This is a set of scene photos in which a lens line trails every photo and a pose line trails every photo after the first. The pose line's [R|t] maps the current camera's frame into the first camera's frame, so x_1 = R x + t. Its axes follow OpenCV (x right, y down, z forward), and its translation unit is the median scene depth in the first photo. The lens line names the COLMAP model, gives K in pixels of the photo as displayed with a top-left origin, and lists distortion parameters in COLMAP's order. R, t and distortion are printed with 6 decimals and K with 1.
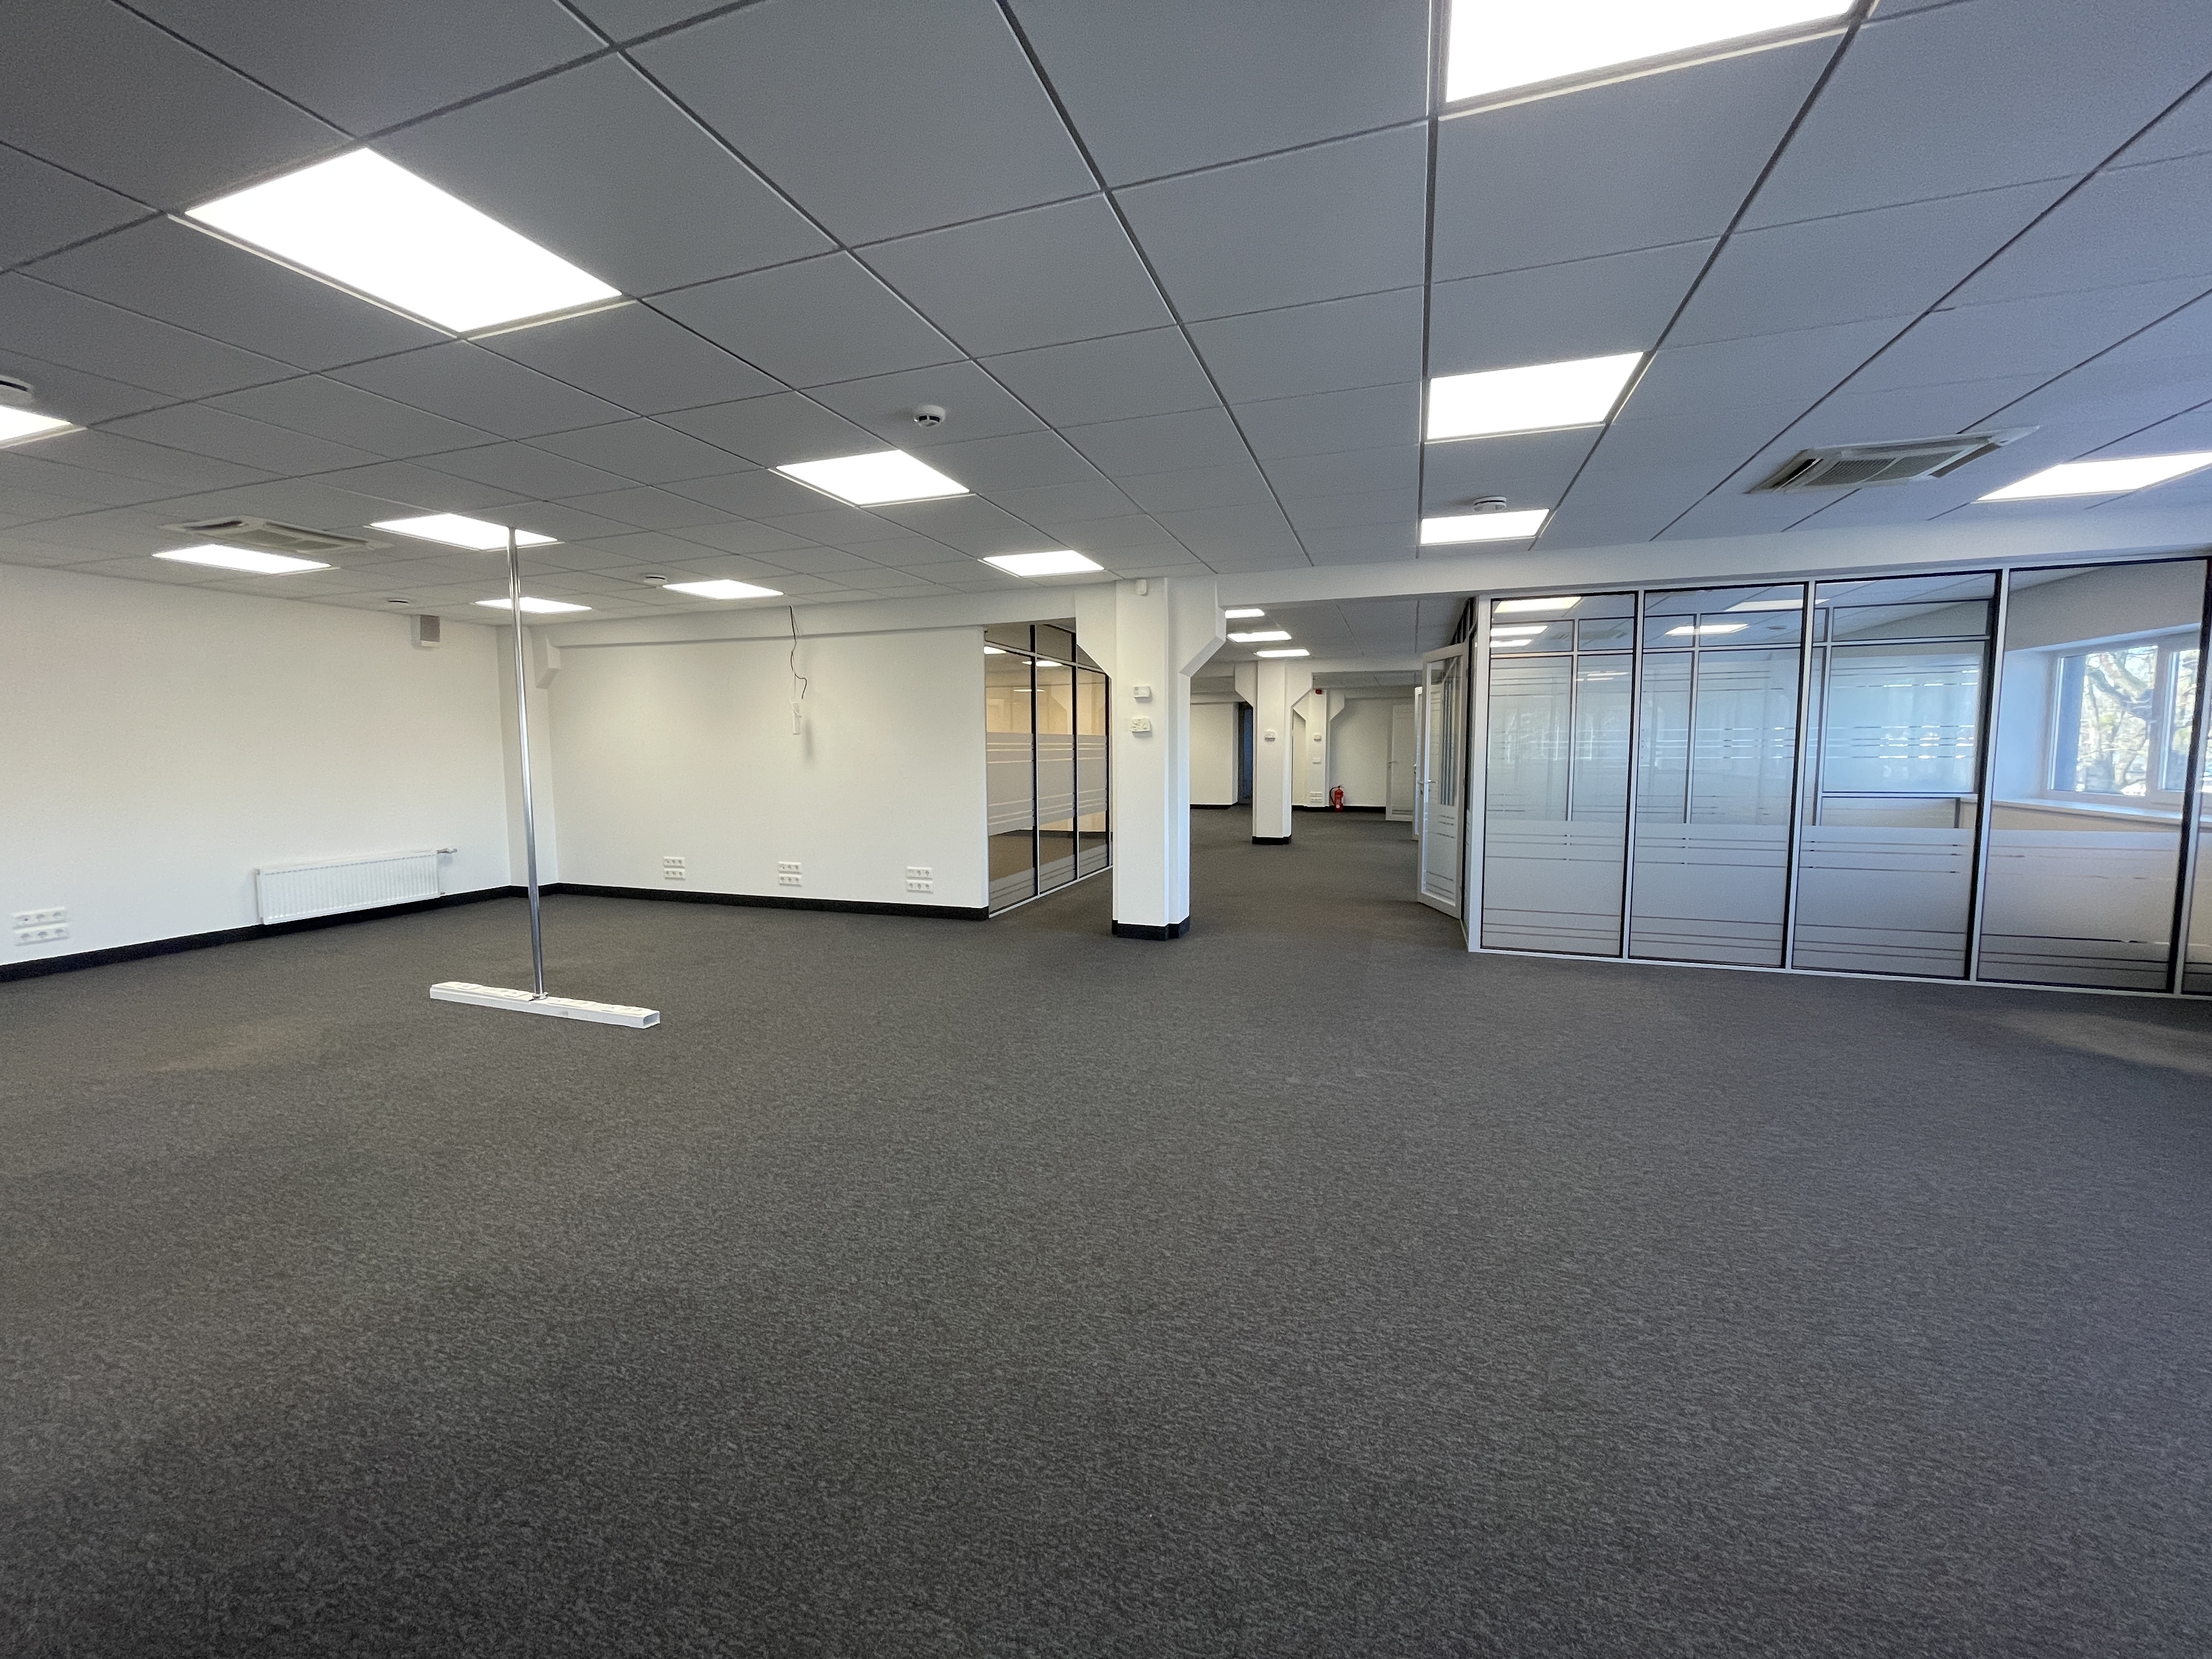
lens RADIAL K [[887.4, 0, 1093.4], [0, 887.4, 826.4], [0, 0, 1]] dist [-0.005170, -0.000416]
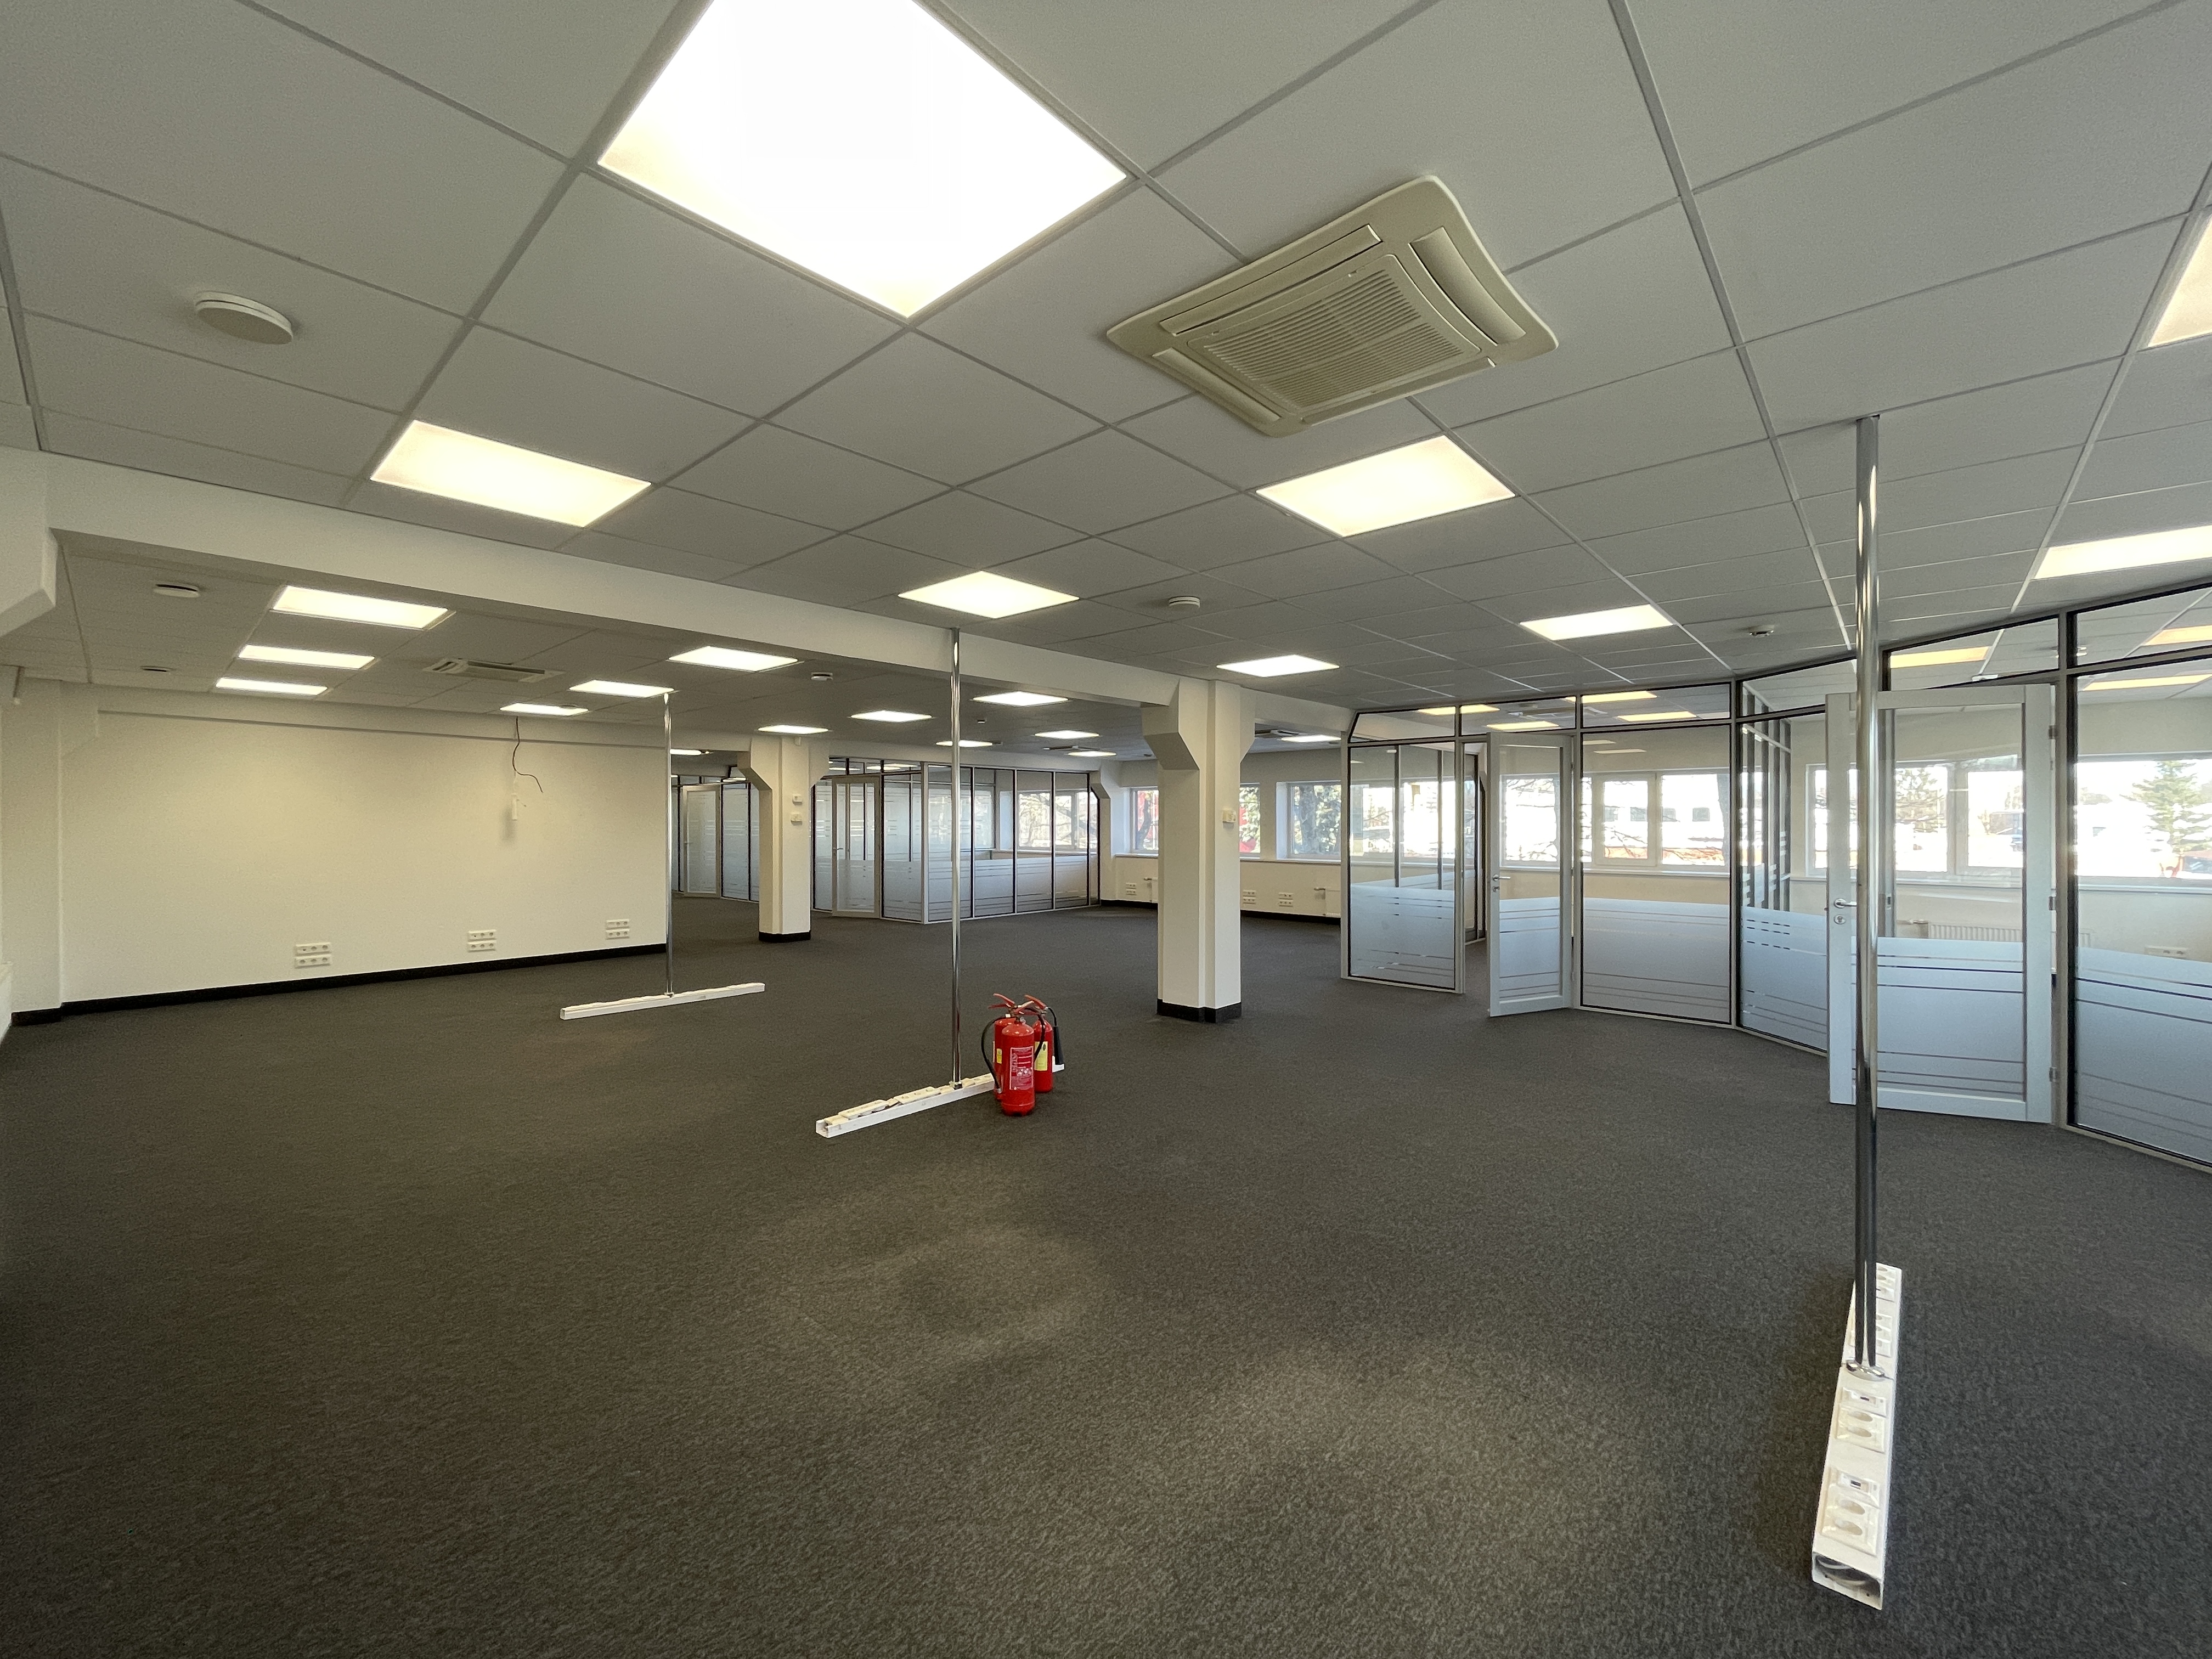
lens RADIAL K [[887.4, 0, 1095.5], [0, 887.4, 824.6], [0, 0, 1]] dist [-0.005170, -0.000416]
pose [[0.389584, 0.003528, 0.920984, -1.269353], [0.082352, 0.995854, -0.038650, 0.014268], [-0.917302, 0.090902, 0.387679, -0.205964]]
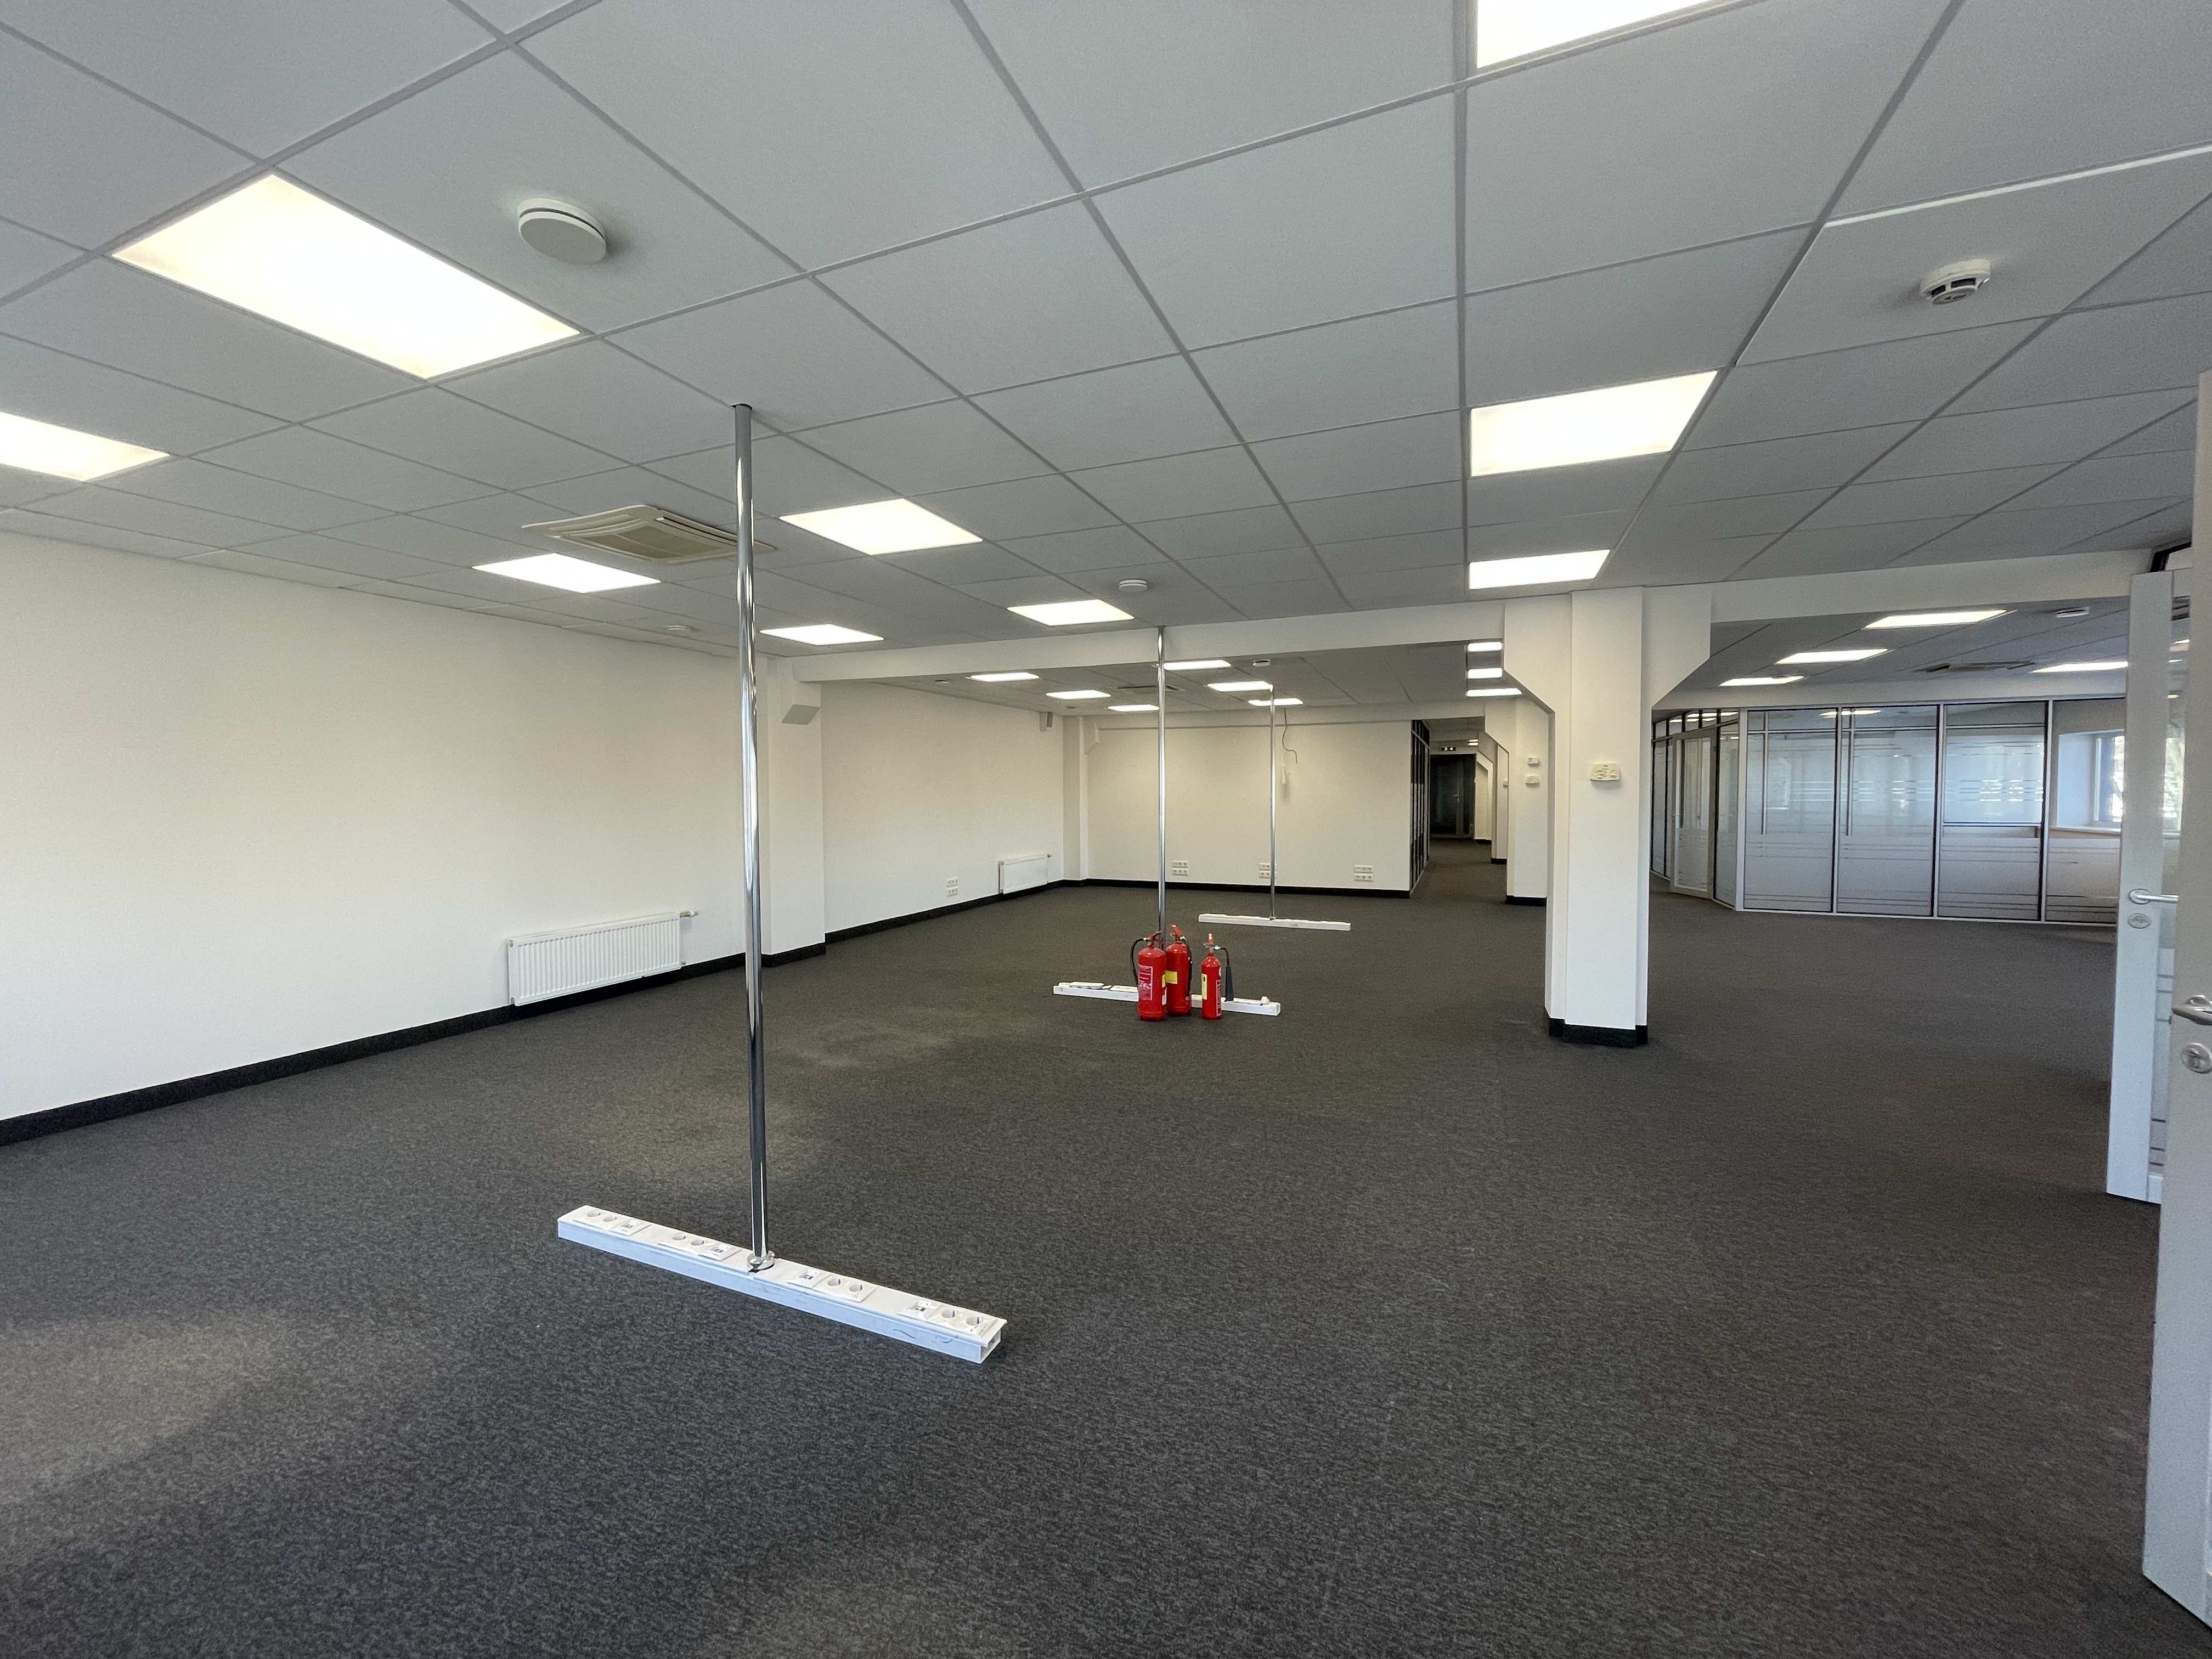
lens RADIAL K [[887.4, 0, 1098.3], [0, 887.4, 828.8], [0, 0, 1]] dist [-0.005170, -0.000416]
pose [[0.998552, 0.004870, -0.053575, -0.663974], [-0.007342, 0.998913, -0.046039, 0.062525], [0.053293, 0.046366, 0.997502, -0.722046]]
